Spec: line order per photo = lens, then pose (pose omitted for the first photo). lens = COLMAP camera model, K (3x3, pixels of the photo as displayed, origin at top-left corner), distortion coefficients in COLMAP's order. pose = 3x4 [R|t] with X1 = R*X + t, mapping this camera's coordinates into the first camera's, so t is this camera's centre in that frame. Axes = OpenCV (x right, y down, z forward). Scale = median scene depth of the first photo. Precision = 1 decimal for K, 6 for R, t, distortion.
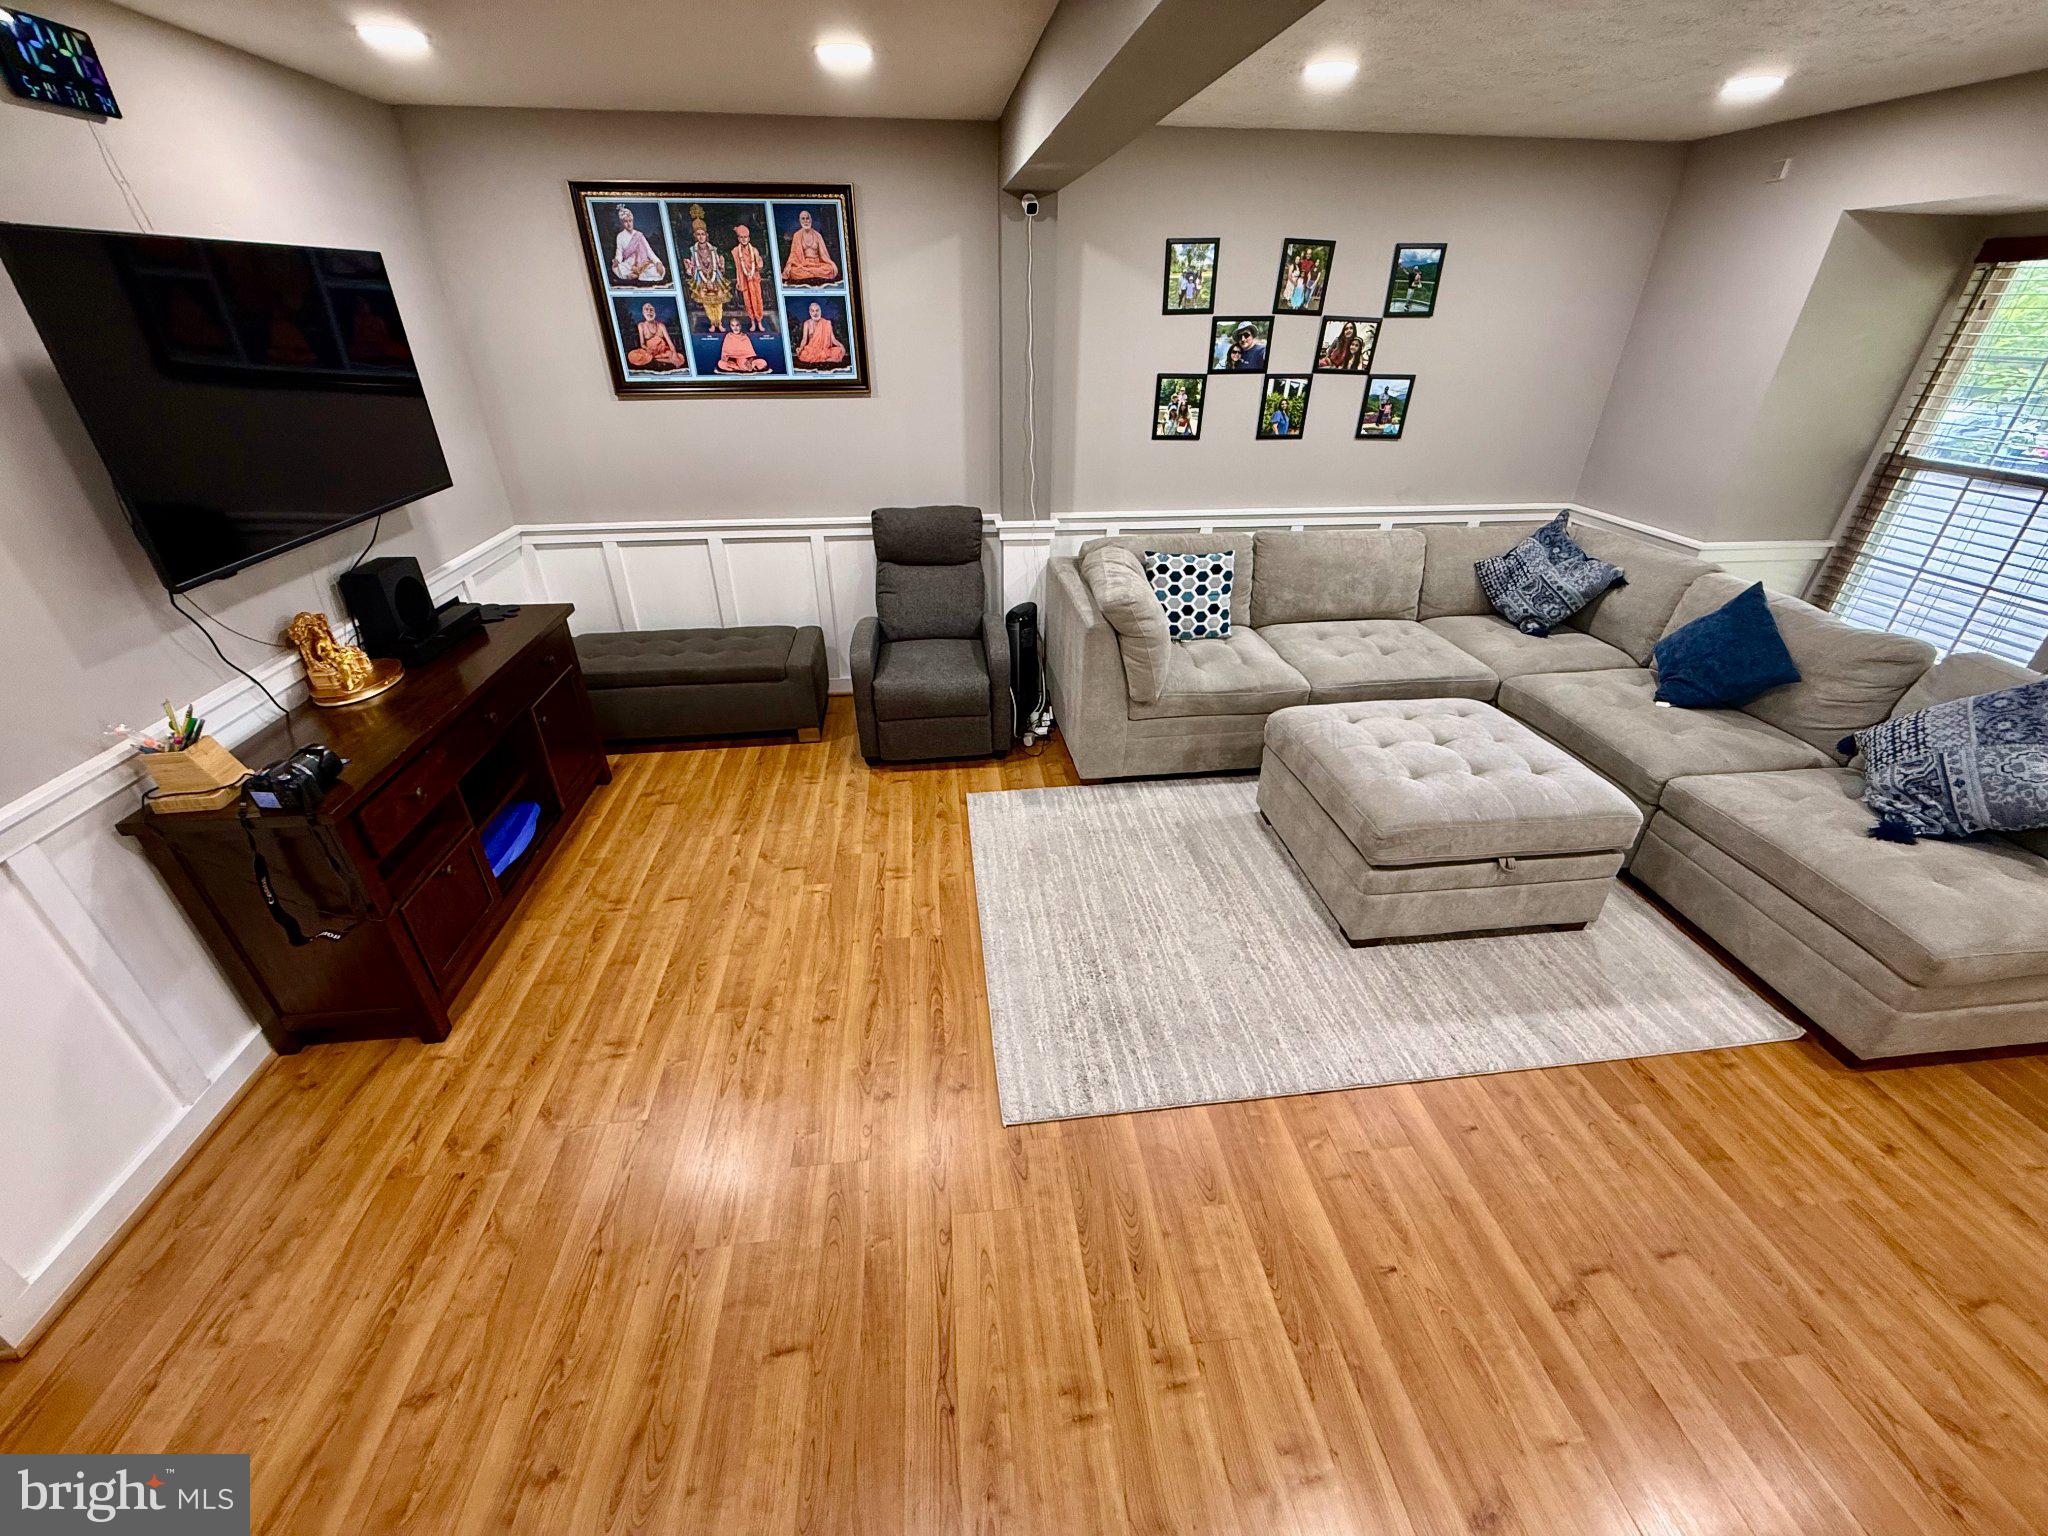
lens RADIAL K [[818.1, 0, 1023.2], [0, 818.1, 771.9], [0, 0, 1]] dist [-0.002022, 0.000618]
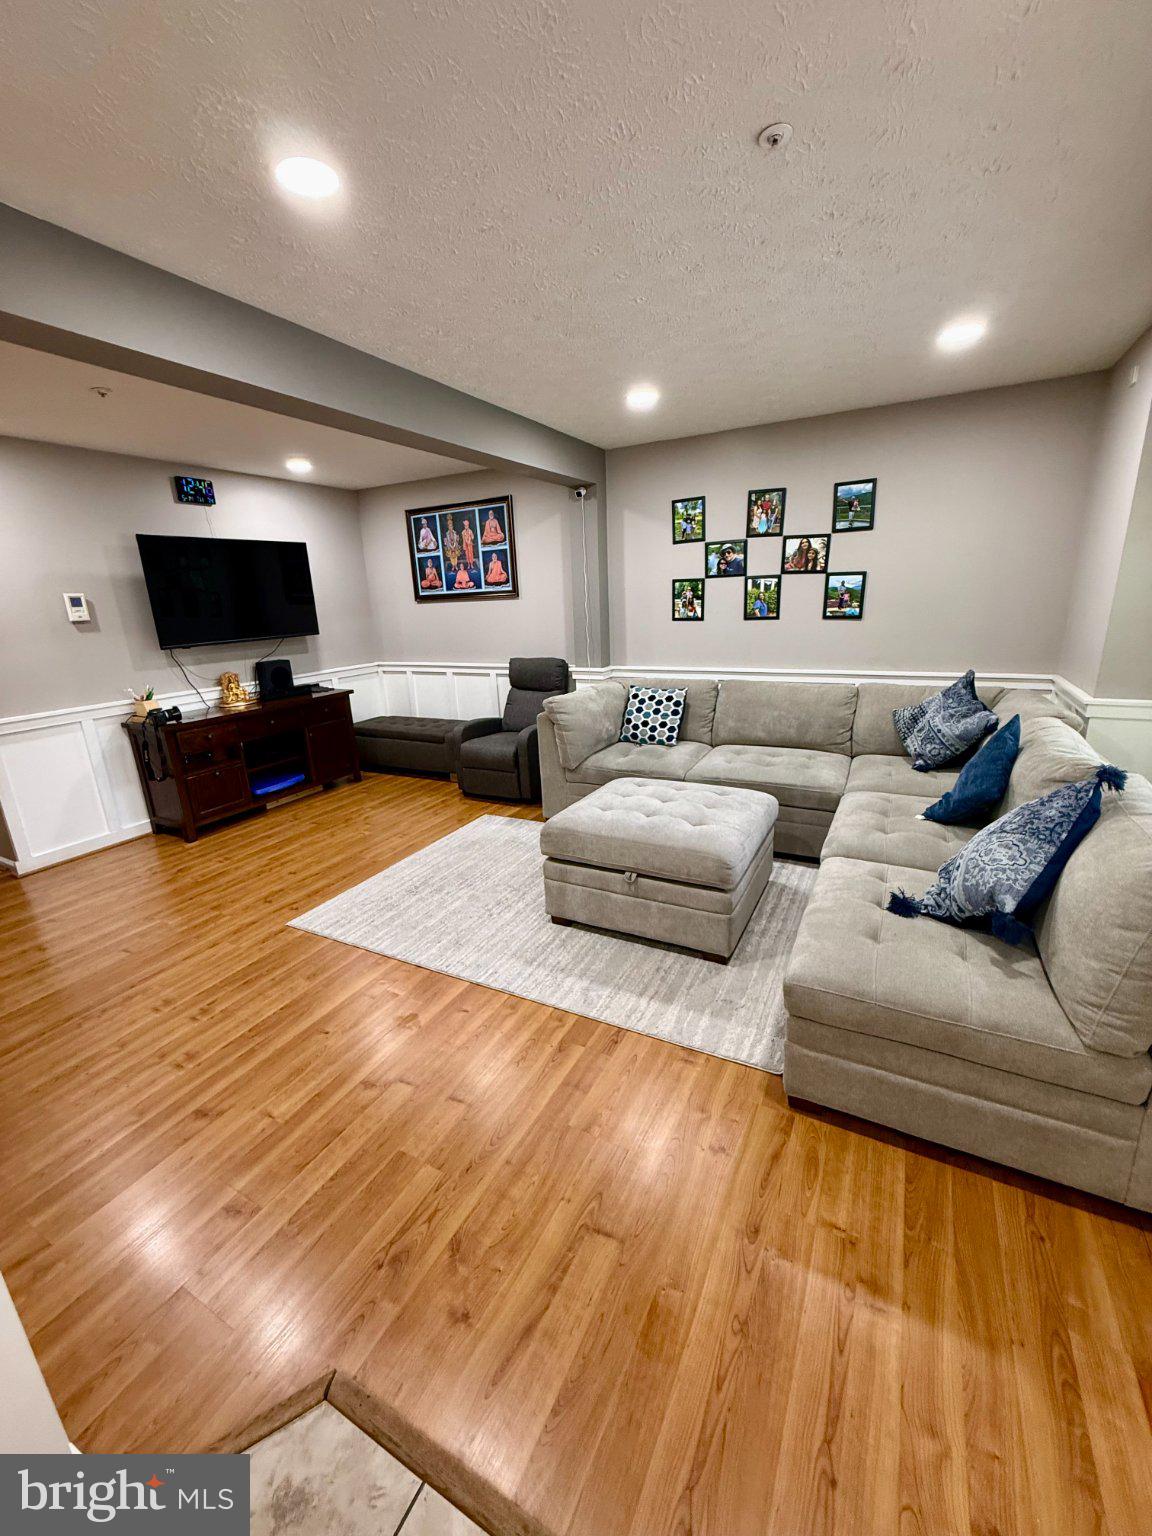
lens RADIAL K [[613.6, 0, 579.0], [0, 613.6, 771.7], [0, 0, 1]] dist [-0.002022, 0.000618]
pose [[0.822294, 0.120903, -0.556071, 0.744071], [-0.243363, 0.958018, -0.151579, 0.084055], [0.514400, 0.259969, 0.817195, 0.057619]]
